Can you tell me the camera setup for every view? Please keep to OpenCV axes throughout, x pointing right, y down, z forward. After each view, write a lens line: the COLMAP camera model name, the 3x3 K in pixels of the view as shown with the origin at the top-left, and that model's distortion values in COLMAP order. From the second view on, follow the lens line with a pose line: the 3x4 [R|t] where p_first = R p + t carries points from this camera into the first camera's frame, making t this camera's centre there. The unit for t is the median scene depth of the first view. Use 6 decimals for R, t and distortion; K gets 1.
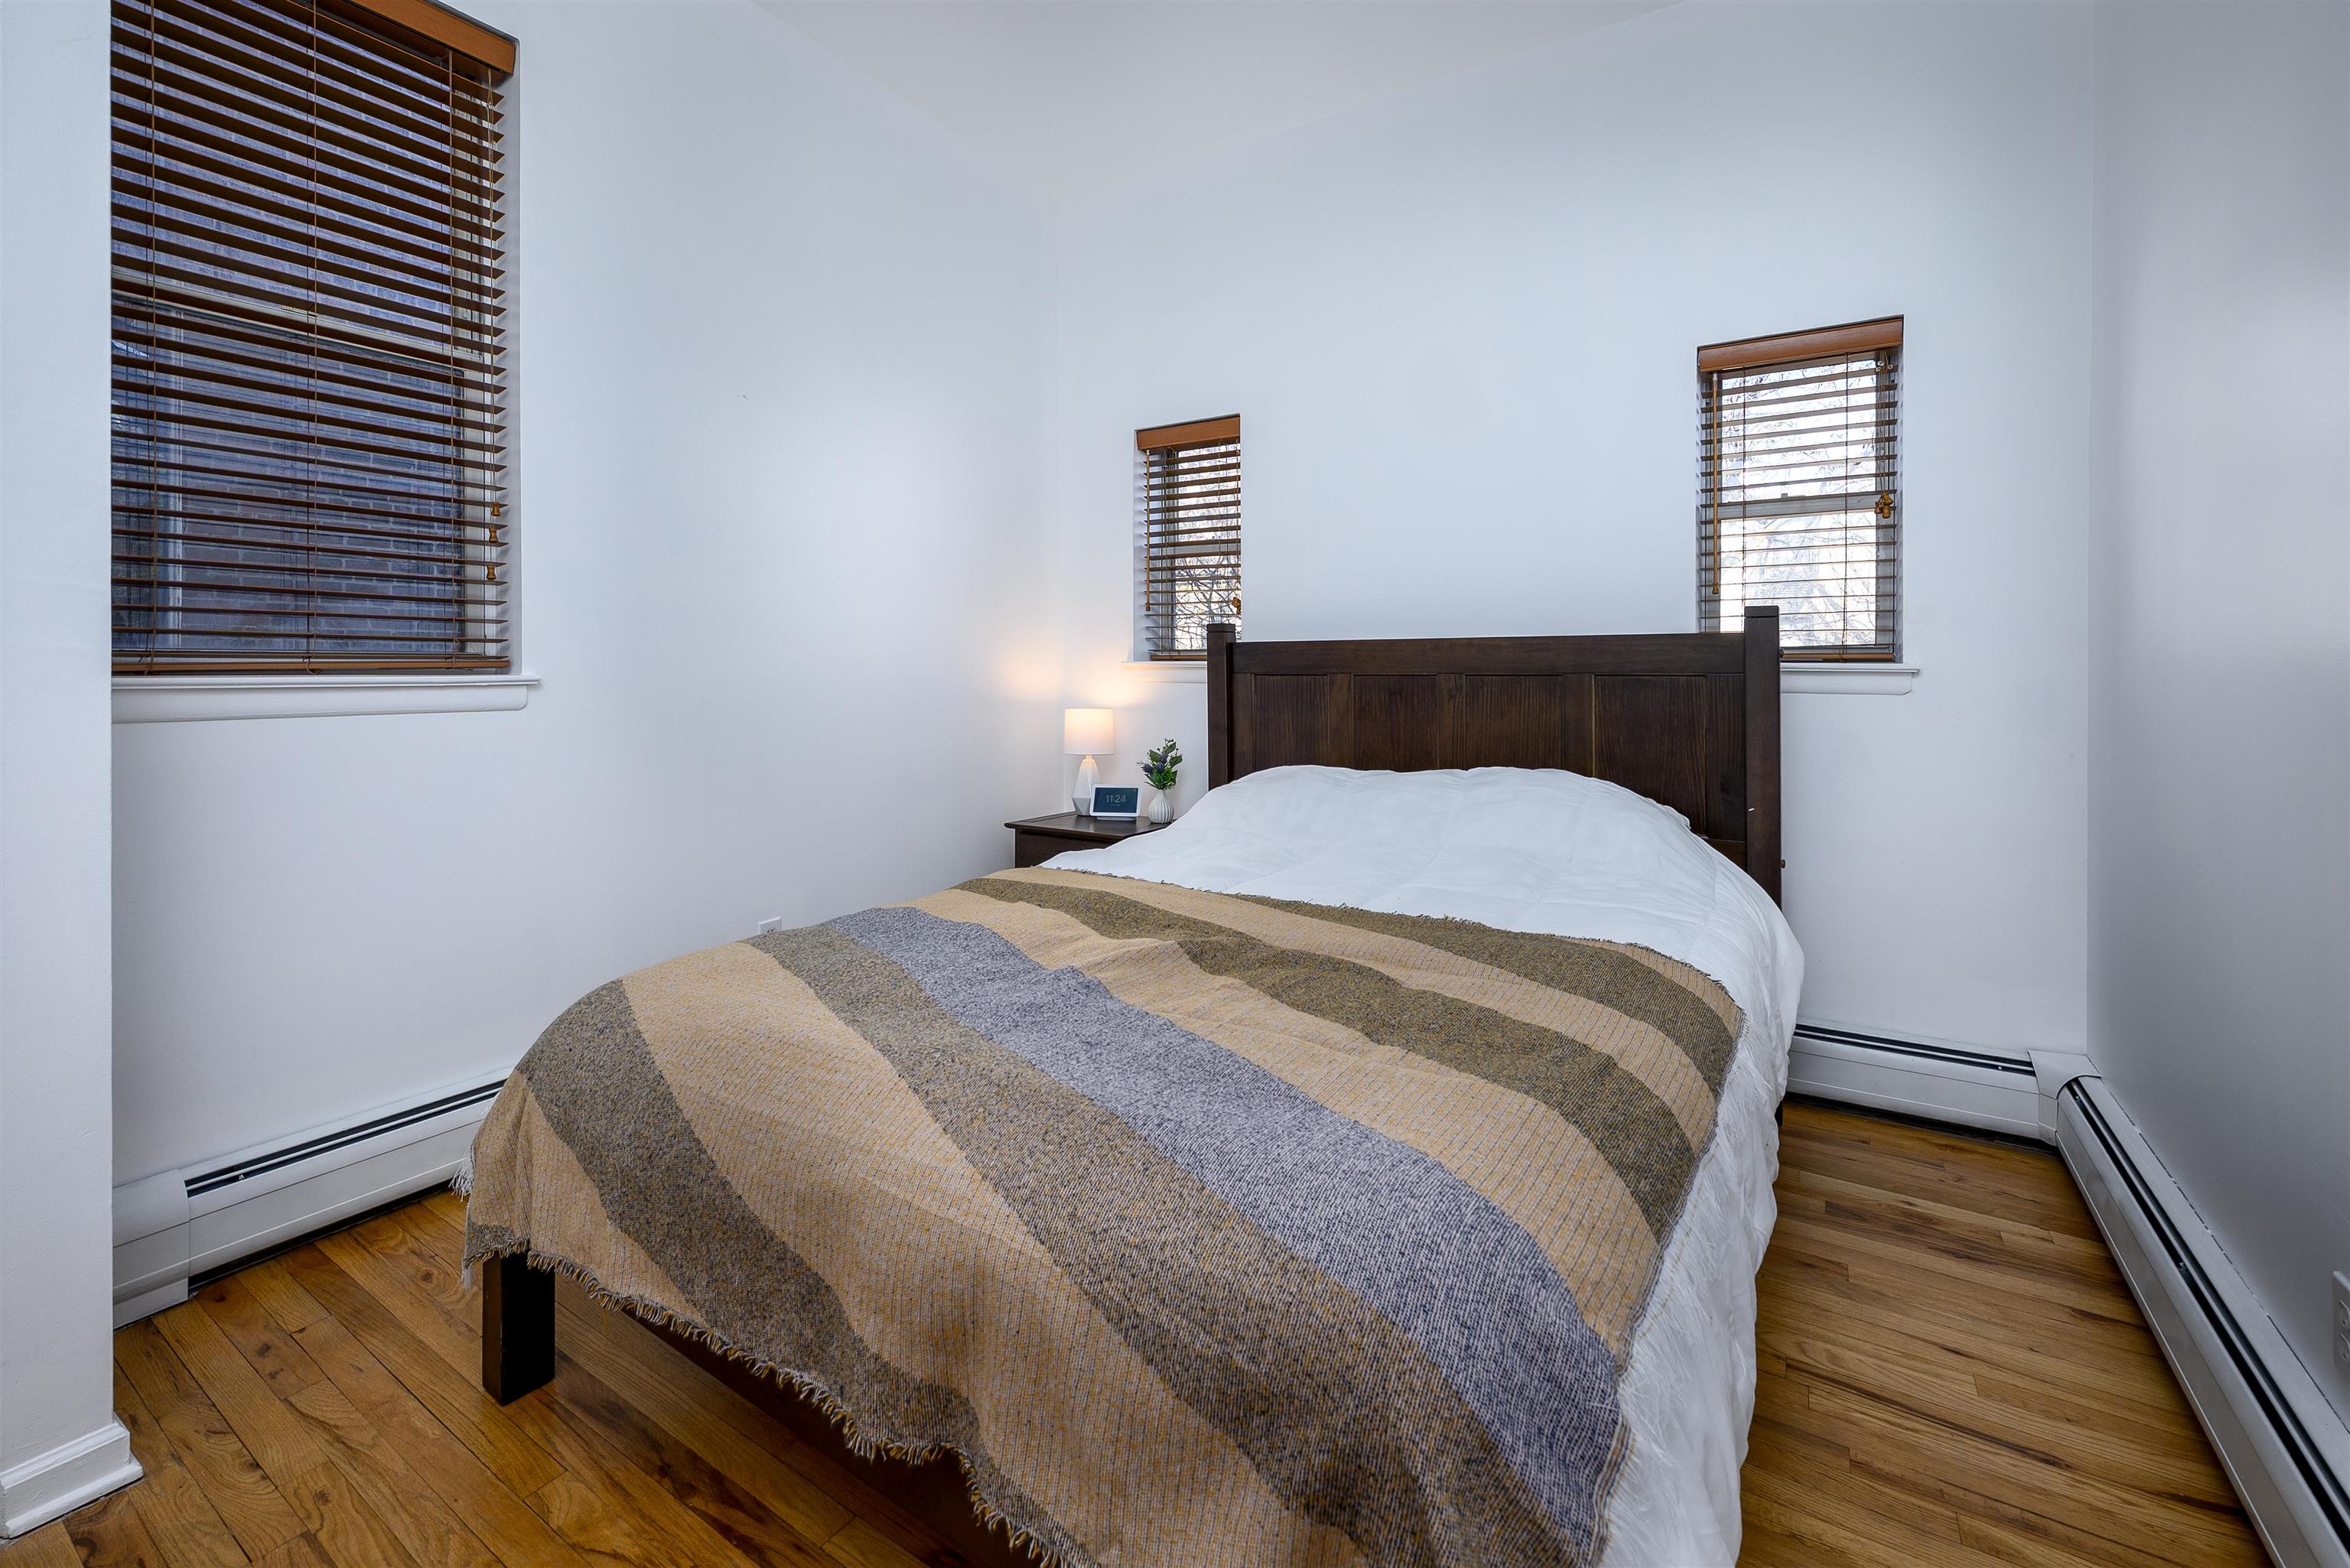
lens RADIAL K [[994.9, 0, 1166.2], [0, 994.9, 669.2], [0, 0, 1]] dist [-0.001356, -0.000066]
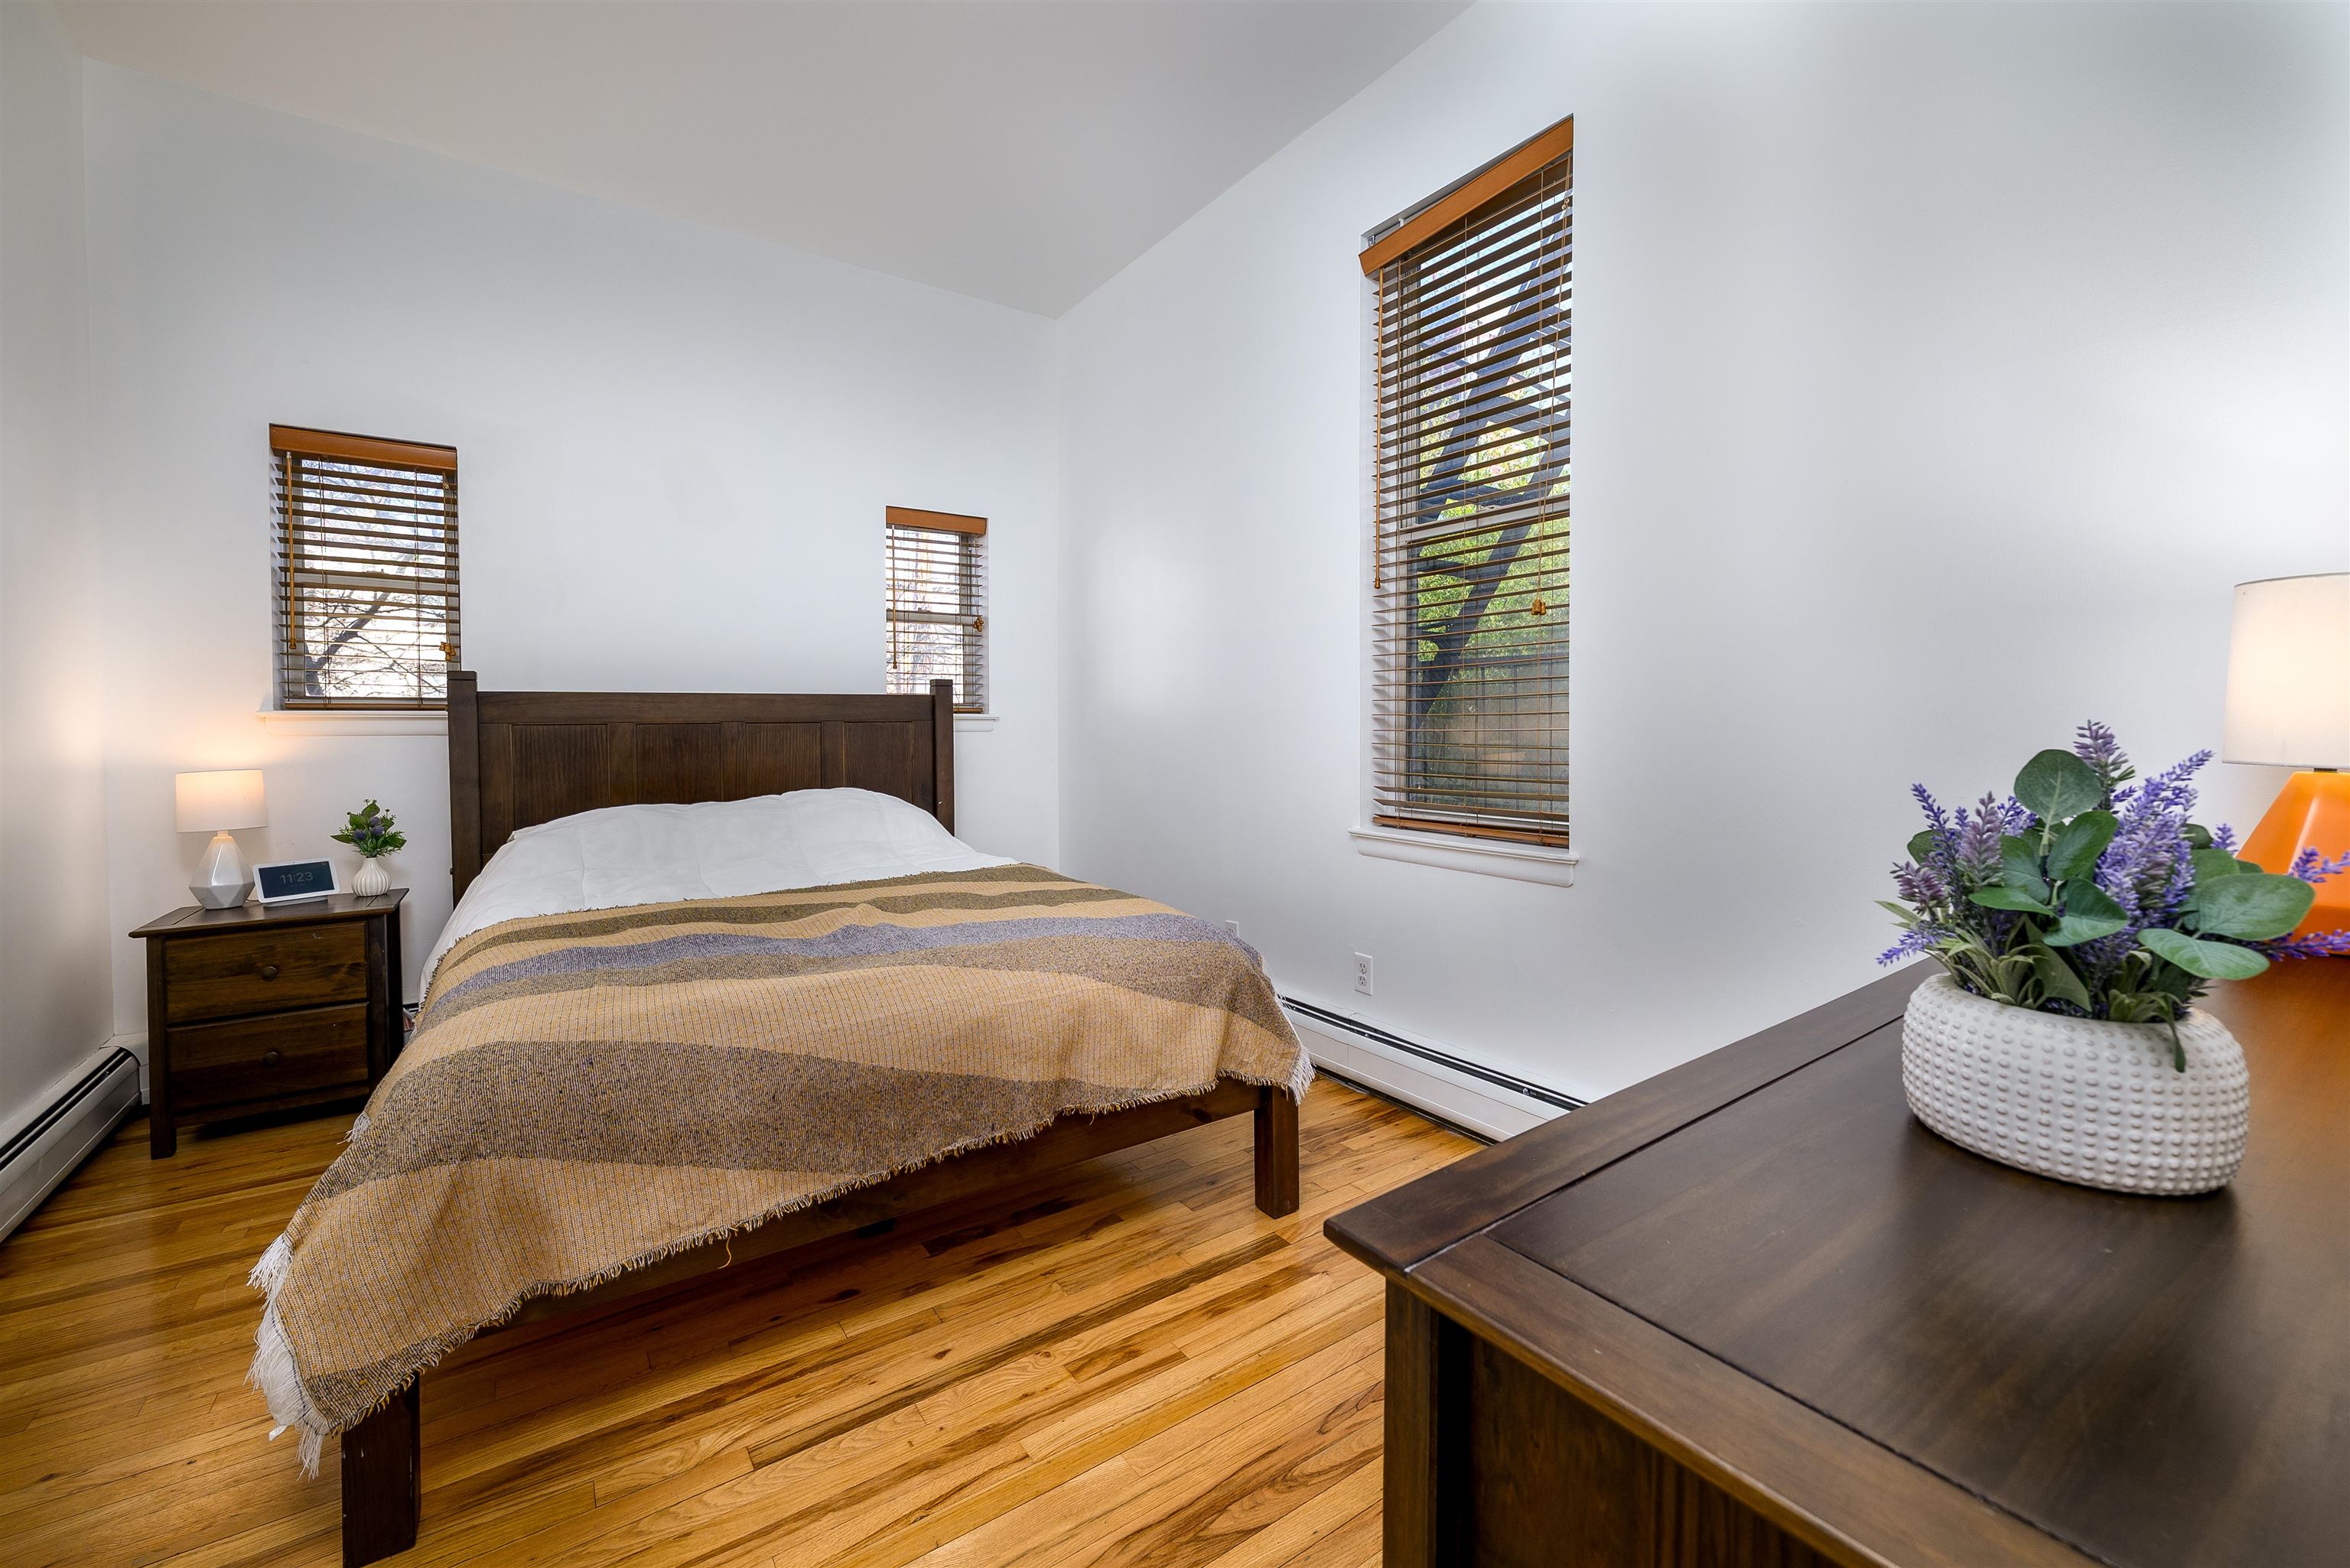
lens RADIAL K [[969.5, 0, 1192.0], [0, 969.5, 736.8], [0, 0, 1]] dist [0.000849, 0.000131]
pose [[0.357623, -0.021002, 0.933630, -0.658552], [0.004474, 0.999774, 0.020776, 0.000041], [-0.933855, -0.003252, 0.357636, 0.022144]]
